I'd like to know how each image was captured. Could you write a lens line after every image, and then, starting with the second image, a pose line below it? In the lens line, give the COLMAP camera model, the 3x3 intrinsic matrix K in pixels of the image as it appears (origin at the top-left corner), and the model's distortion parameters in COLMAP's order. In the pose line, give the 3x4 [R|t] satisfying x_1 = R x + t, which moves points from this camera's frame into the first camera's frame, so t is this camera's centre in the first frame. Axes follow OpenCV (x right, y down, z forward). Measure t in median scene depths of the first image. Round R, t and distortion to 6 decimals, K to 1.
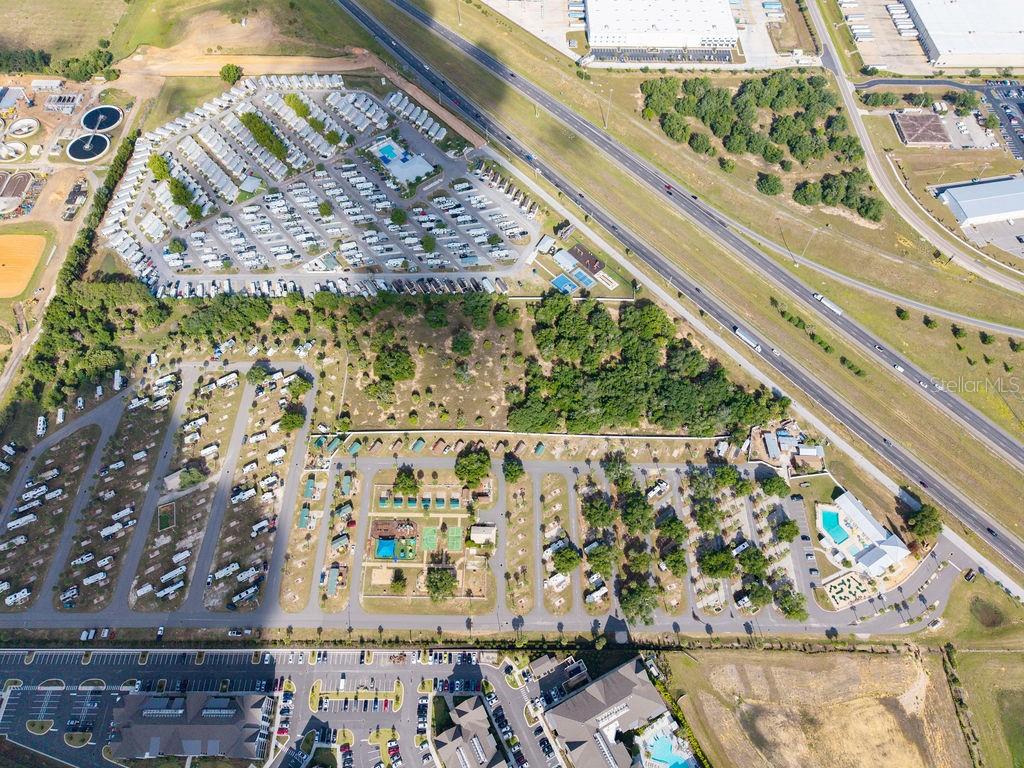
lens RADIAL K [[684.3, 0, 512.0], [0, 684.3, 384.0], [0, 0, 1]] dist [0.016567, -0.014234]
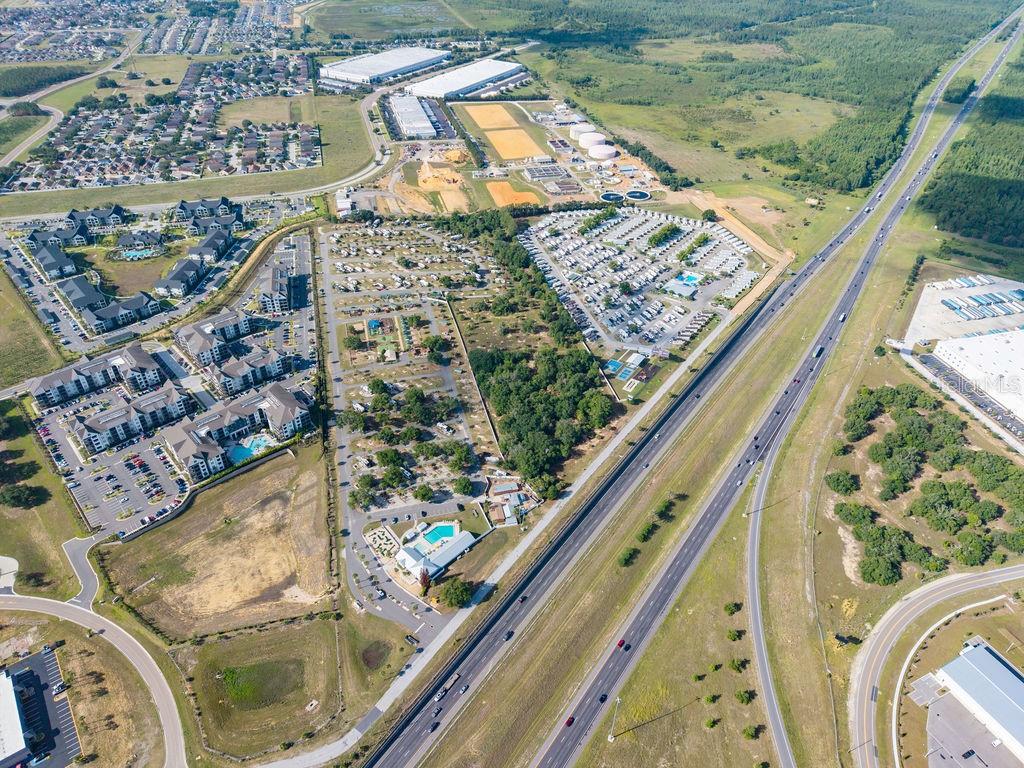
lens RADIAL K [[684.3, 0, 512.0], [0, 684.3, 384.0], [0, 0, 1]] dist [0.016567, -0.014234]
pose [[0.251720, 0.569791, -0.782288, 1.150355], [-0.830243, 0.542507, 0.127993, -0.153537], [0.497326, 0.617271, 0.609625, 0.217314]]
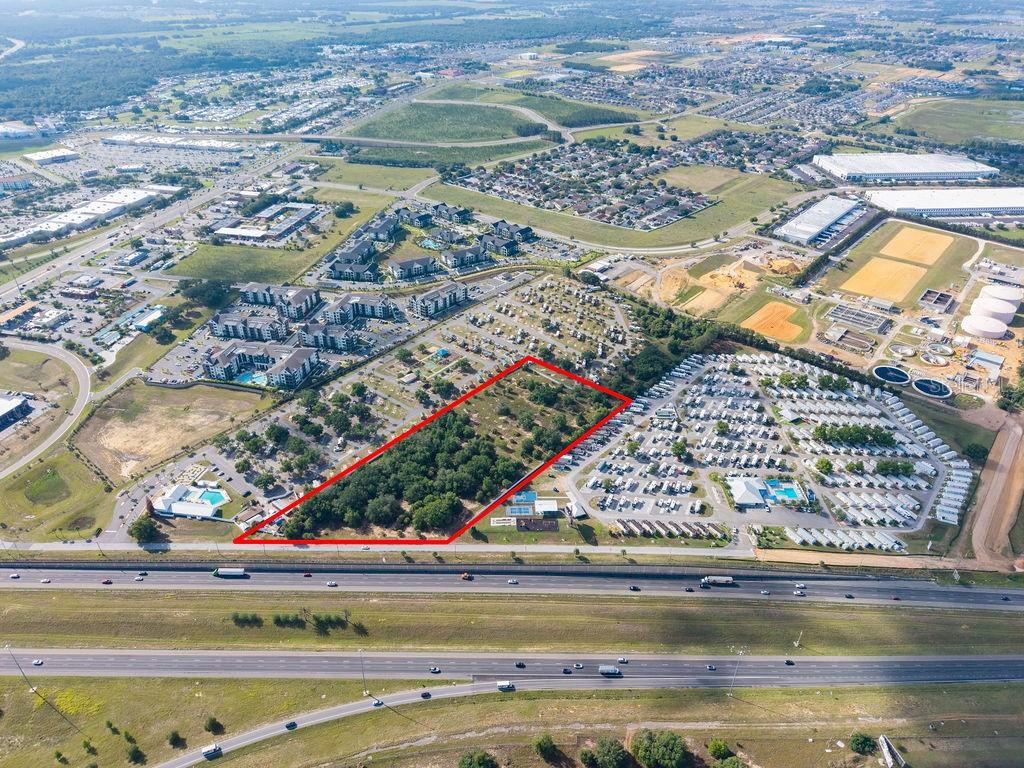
lens RADIAL K [[684.3, 0, 512.0], [0, 684.3, 384.0], [0, 0, 1]] dist [0.016567, -0.014234]
pose [[-0.644049, 0.390731, -0.657670, 0.813160], [-0.660799, 0.148985, 0.735628, -1.061864], [0.385416, 0.908368, 0.162241, 0.764943]]
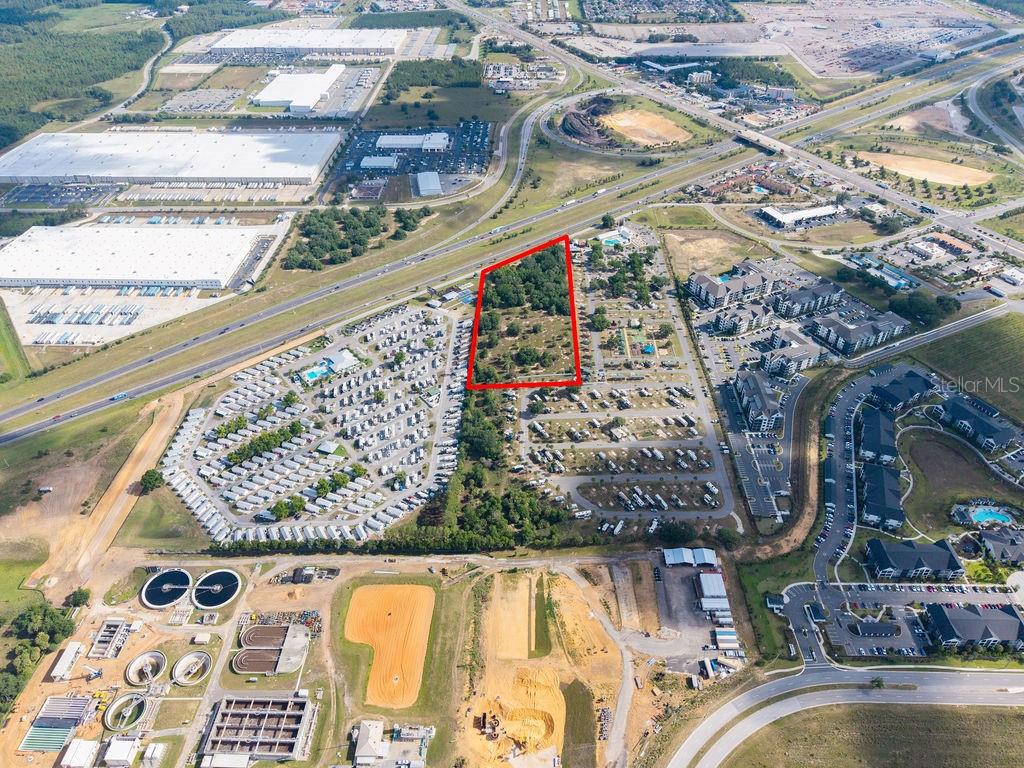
lens RADIAL K [[703.7, 0, 512.0], [0, 703.7, 384.0], [0, 0, 1]] dist [0.054053, -0.078596]
pose [[0.031555, -0.624609, 0.780300, -1.550375], [0.858359, 0.416907, 0.299011, -0.541891], [-0.512078, 0.660343, 0.549294, 0.186005]]
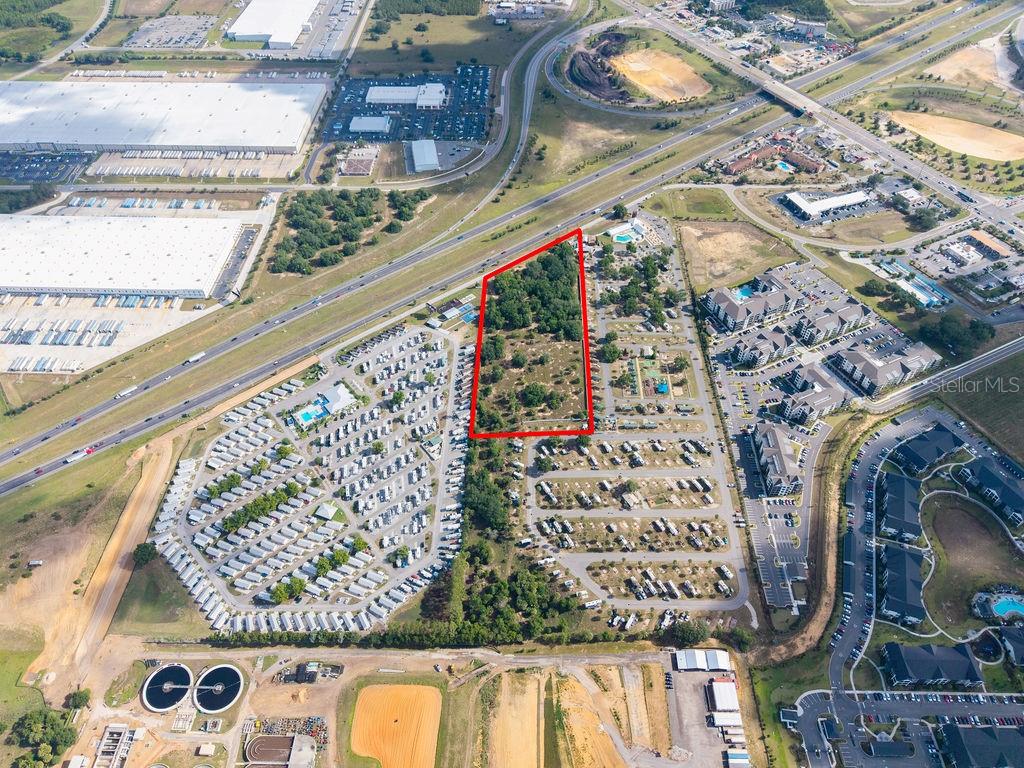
lens RADIAL K [[706.3, 0, 512.0], [0, 706.3, 384.0], [0, 0, 1]] dist [0.037343, -0.045433]
pose [[0.030052, -0.738794, 0.673261, -1.247135], [0.856412, 0.366356, 0.363788, -0.666977], [-0.515417, 0.565656, 0.643722, 0.032015]]
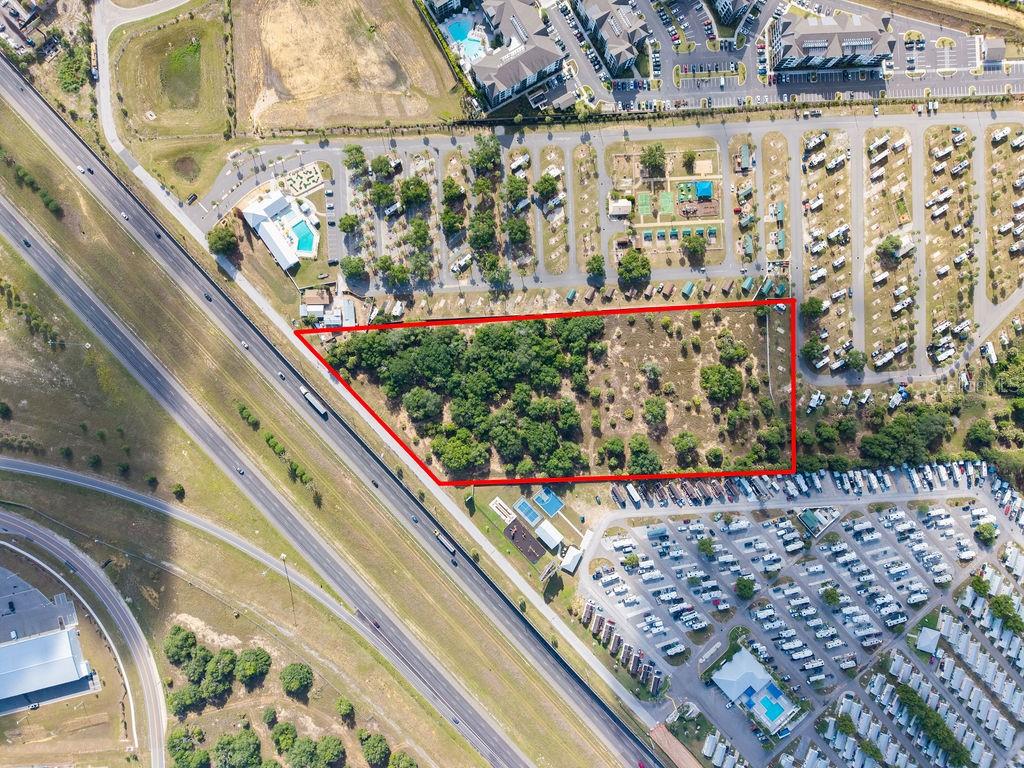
lens RADIAL K [[684.3, 0, 512.0], [0, 684.3, 384.0], [0, 0, 1]] dist [0.016567, -0.014234]
pose [[-0.998367, 0.049277, -0.028902, 0.166568], [-0.057123, -0.854638, 0.516073, -0.547575], [0.000730, 0.516881, 0.856057, 0.165748]]
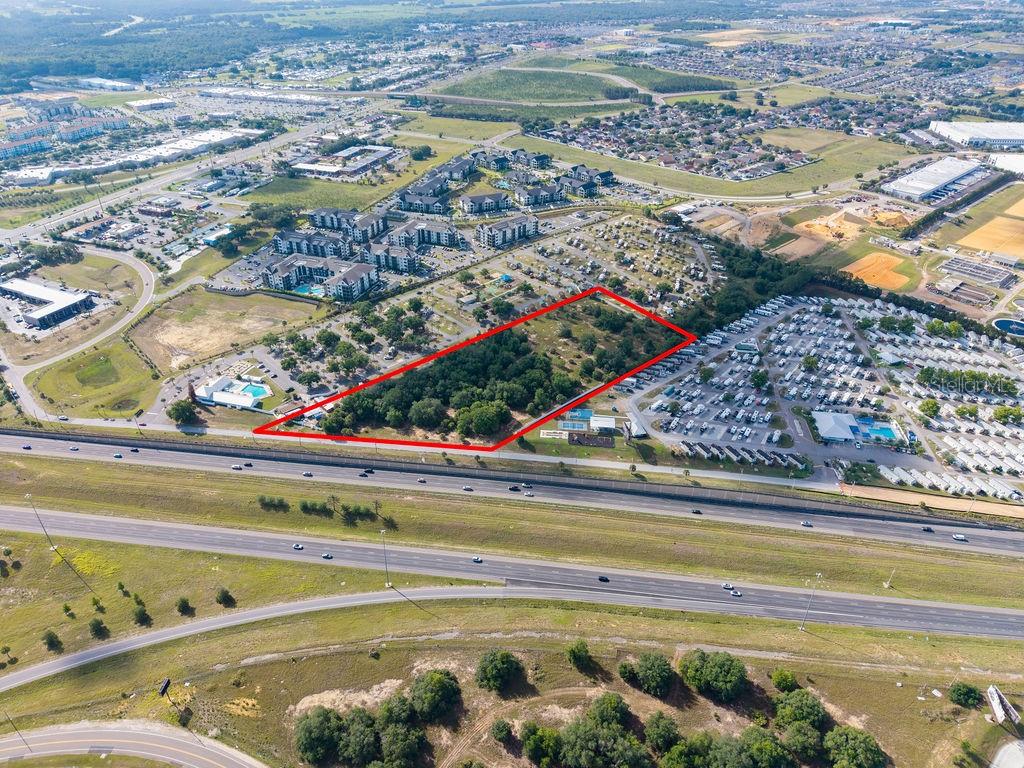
lens RADIAL K [[684.3, 0, 512.0], [0, 684.3, 384.0], [0, 0, 1]] dist [0.016567, -0.014234]
pose [[-0.735798, 0.347621, -0.581172, 0.787629], [-0.584818, 0.106537, 0.804138, -0.985703], [0.341452, 0.931563, 0.124906, 0.930128]]
